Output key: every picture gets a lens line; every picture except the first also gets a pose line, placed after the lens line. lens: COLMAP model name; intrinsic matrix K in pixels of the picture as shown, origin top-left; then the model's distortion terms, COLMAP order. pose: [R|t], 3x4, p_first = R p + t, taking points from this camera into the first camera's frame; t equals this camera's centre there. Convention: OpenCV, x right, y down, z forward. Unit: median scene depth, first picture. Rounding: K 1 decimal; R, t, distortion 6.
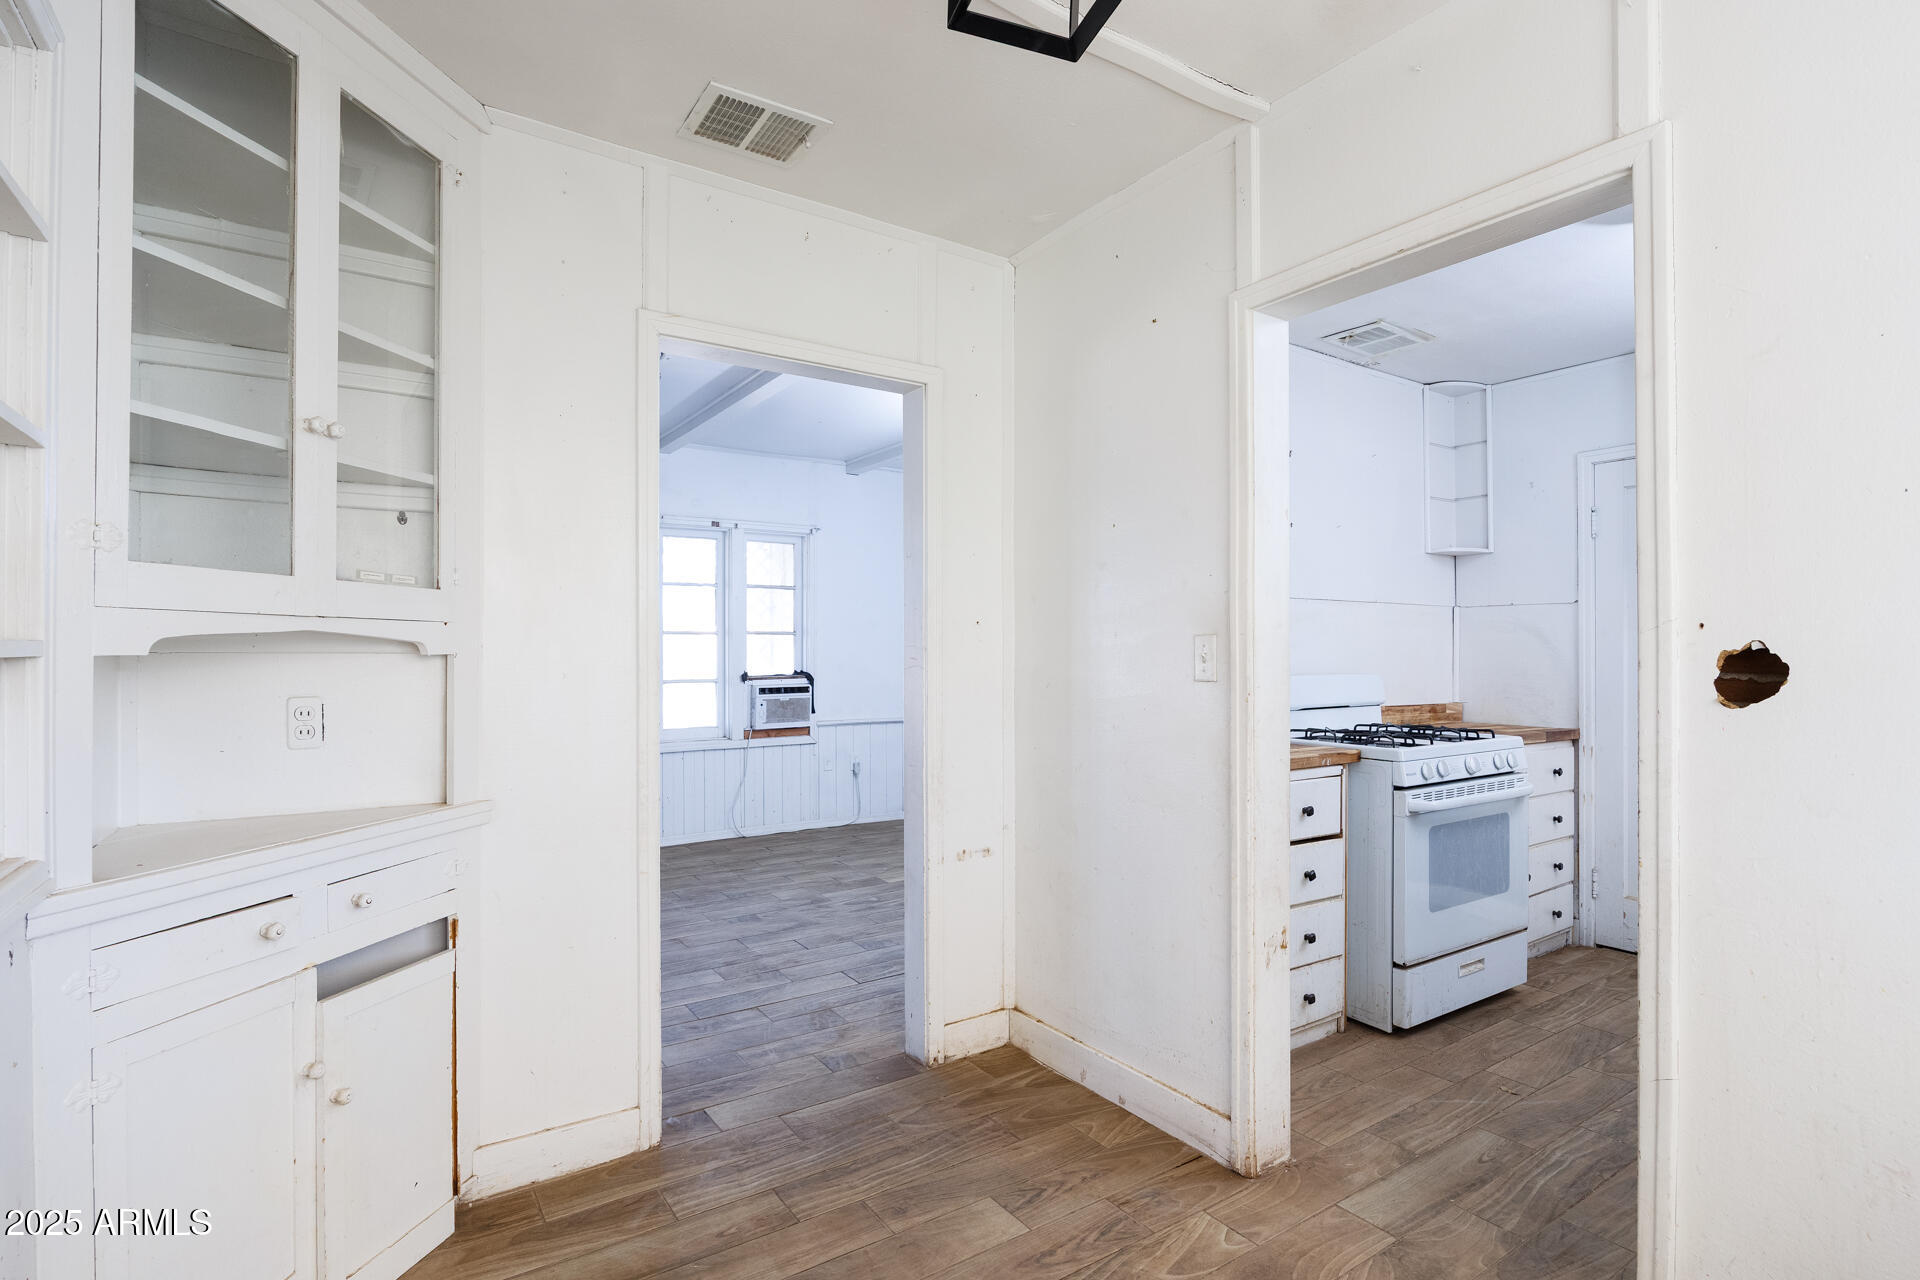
lens RADIAL K [[946.3, 0, 965.0], [0, 946.3, 647.6], [0, 0, 1]] dist [-0.002018, 0.000009]
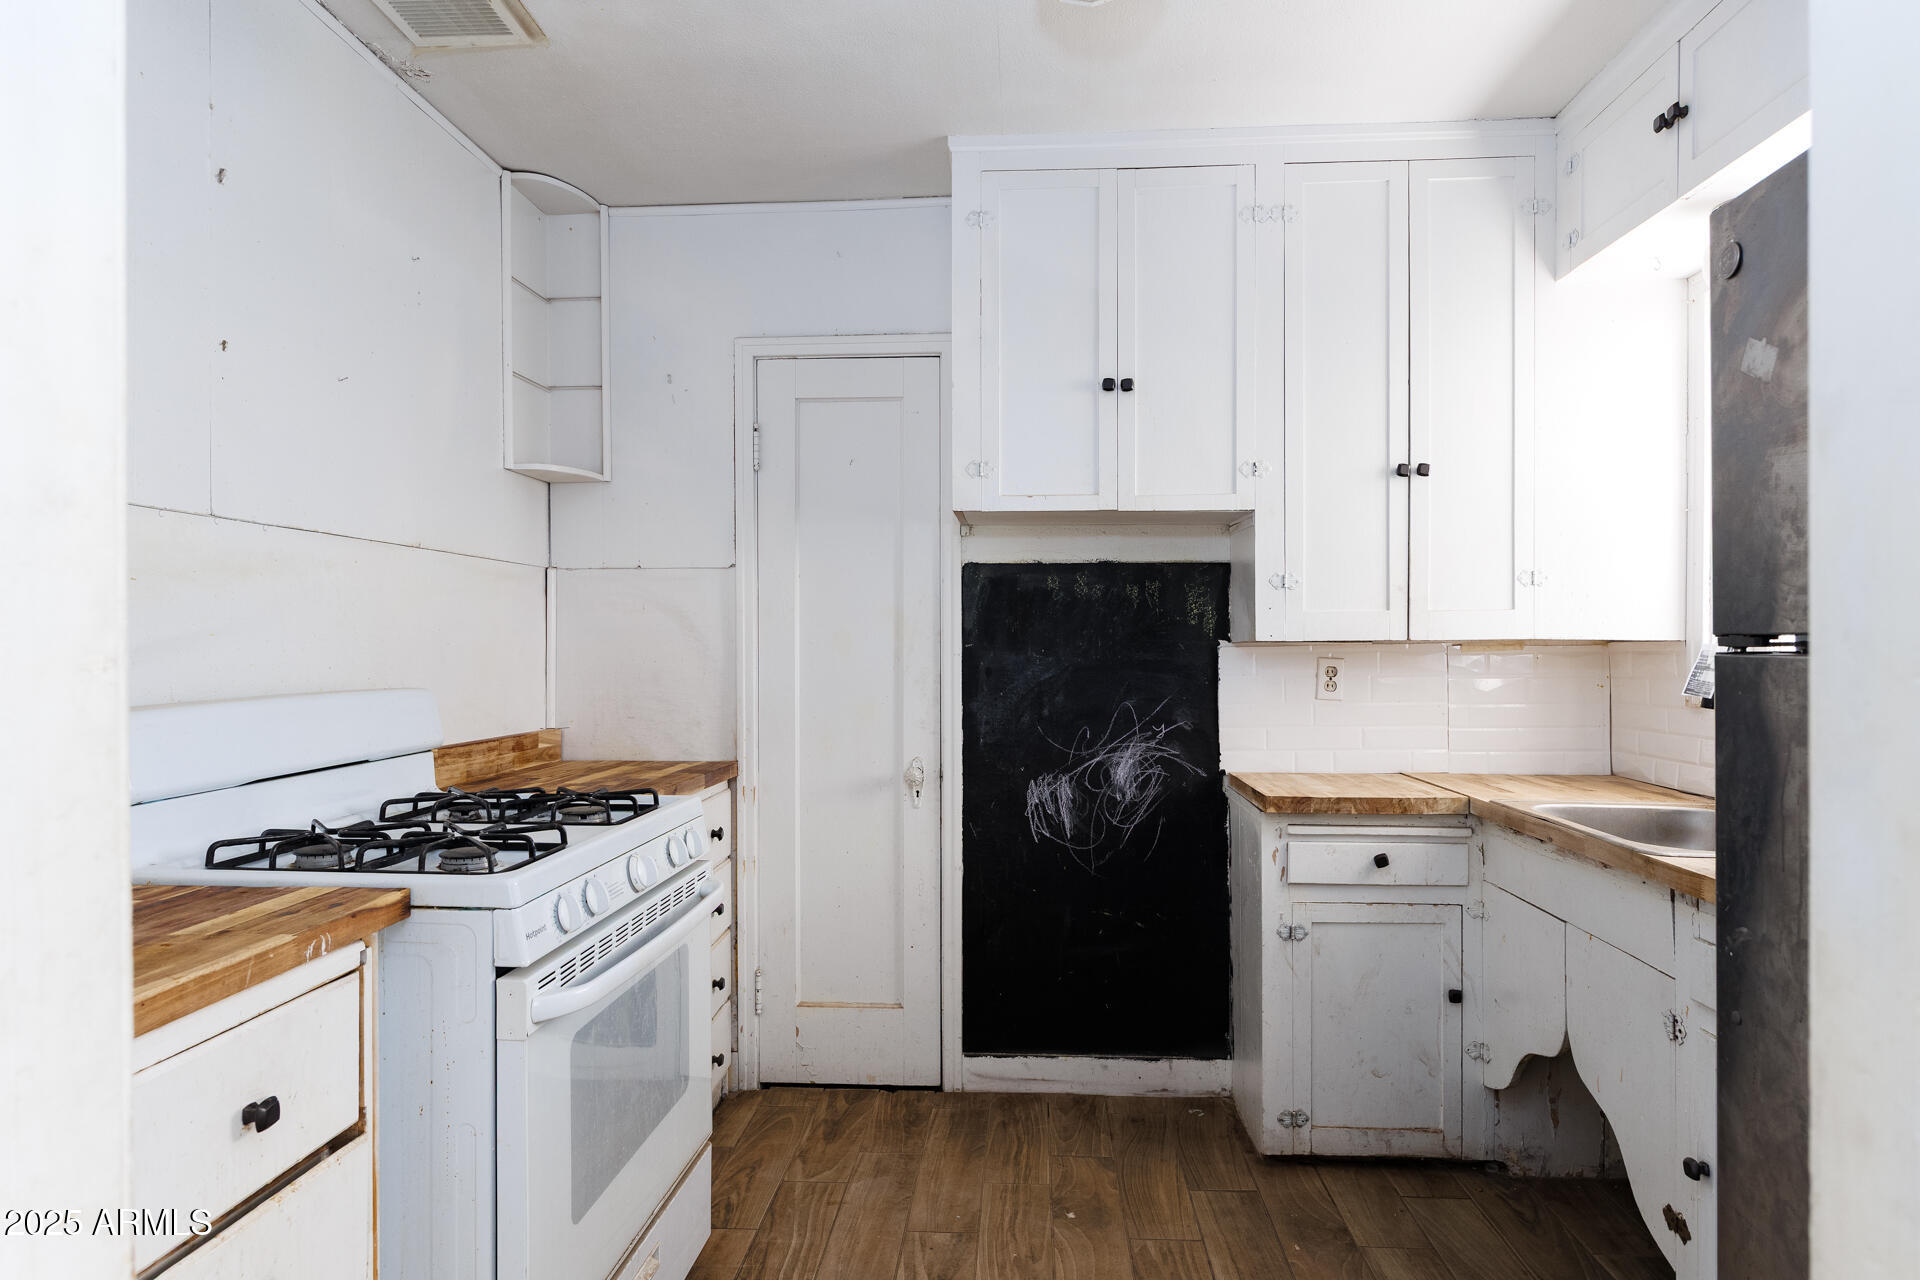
lens RADIAL K [[1072.1, 0, 966.8], [0, 1072.1, 647.4], [0, 0, 1]] dist [-0.018347, -0.000959]
pose [[0.610280, -0.005228, 0.792168, 0.163726], [-0.000422, 0.999976, 0.006924, 0.002613], [-0.792186, -0.004560, 0.610263, 0.428813]]
